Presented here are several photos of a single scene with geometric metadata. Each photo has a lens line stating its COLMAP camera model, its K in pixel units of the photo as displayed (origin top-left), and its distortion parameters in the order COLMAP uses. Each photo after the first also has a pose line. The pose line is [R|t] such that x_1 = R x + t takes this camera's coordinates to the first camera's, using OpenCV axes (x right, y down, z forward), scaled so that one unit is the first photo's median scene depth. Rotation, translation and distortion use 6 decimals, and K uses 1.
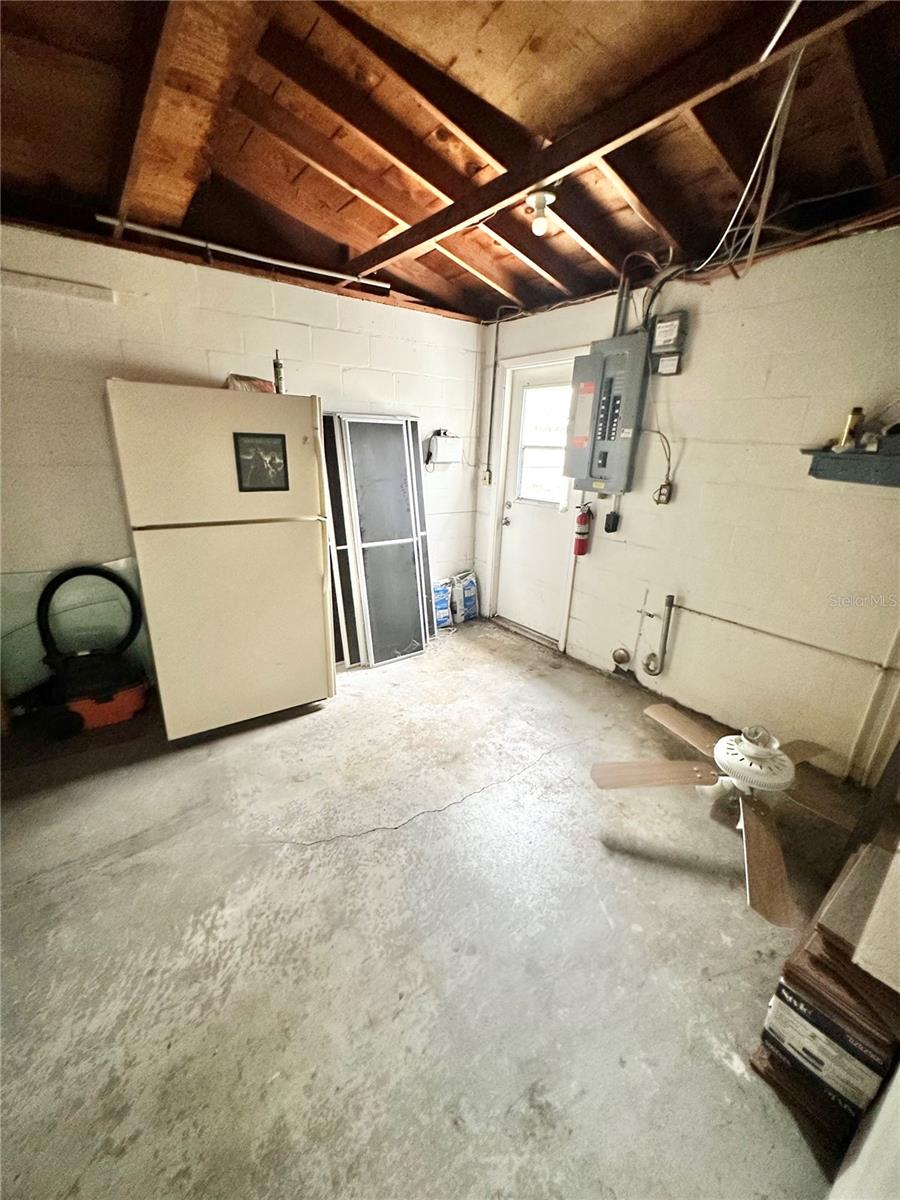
lens RADIAL K [[479.7, 0, 451.3], [0, 479.7, 602.2], [0, 0, 1]] dist [-0.000283, 0.000267]
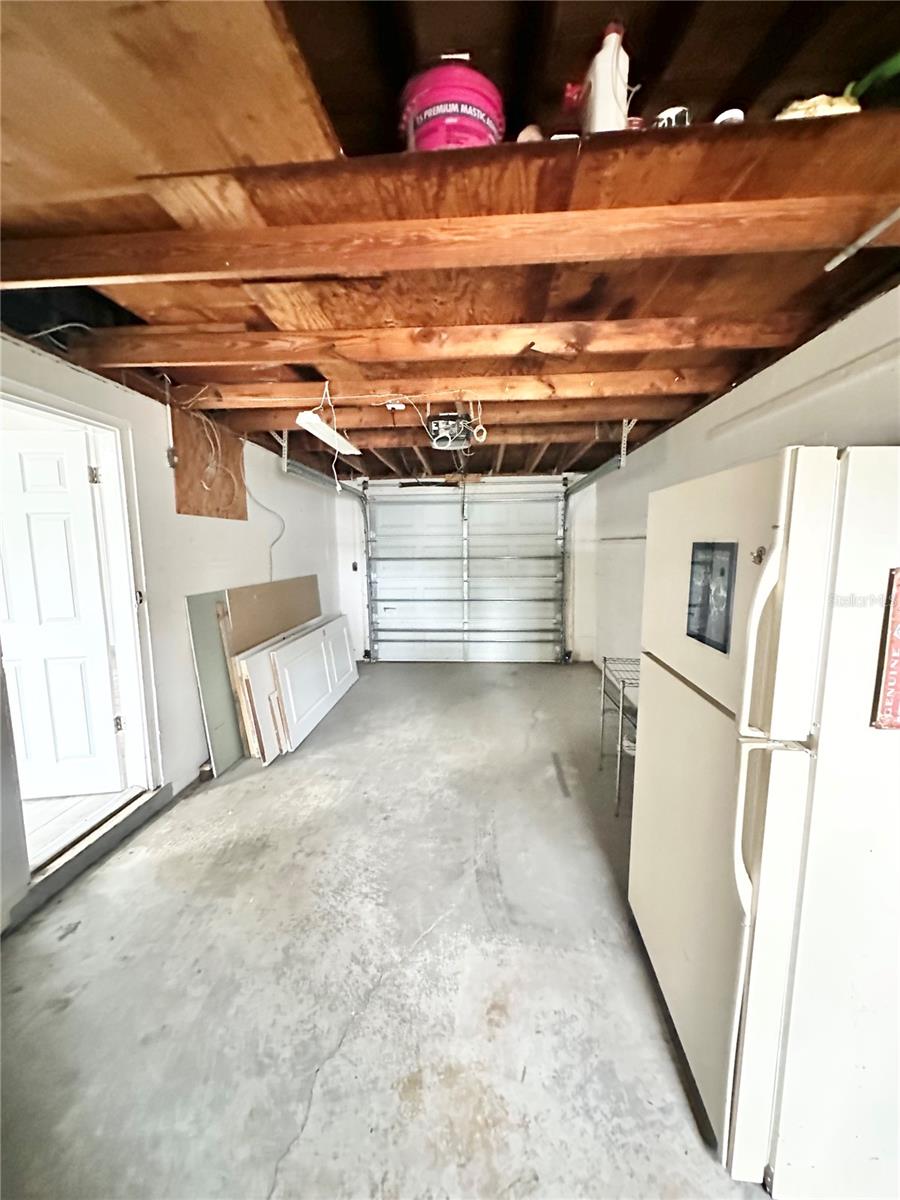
lens RADIAL K [[479.7, 0, 448.6], [0, 479.7, 607.7], [0, 0, 1]] dist [-0.000283, 0.000267]
pose [[-0.650096, 0.080275, -0.755600, 0.191062], [-0.249037, 0.916970, 0.311683, -0.339933], [0.717883, 0.390796, -0.576127, 1.010021]]
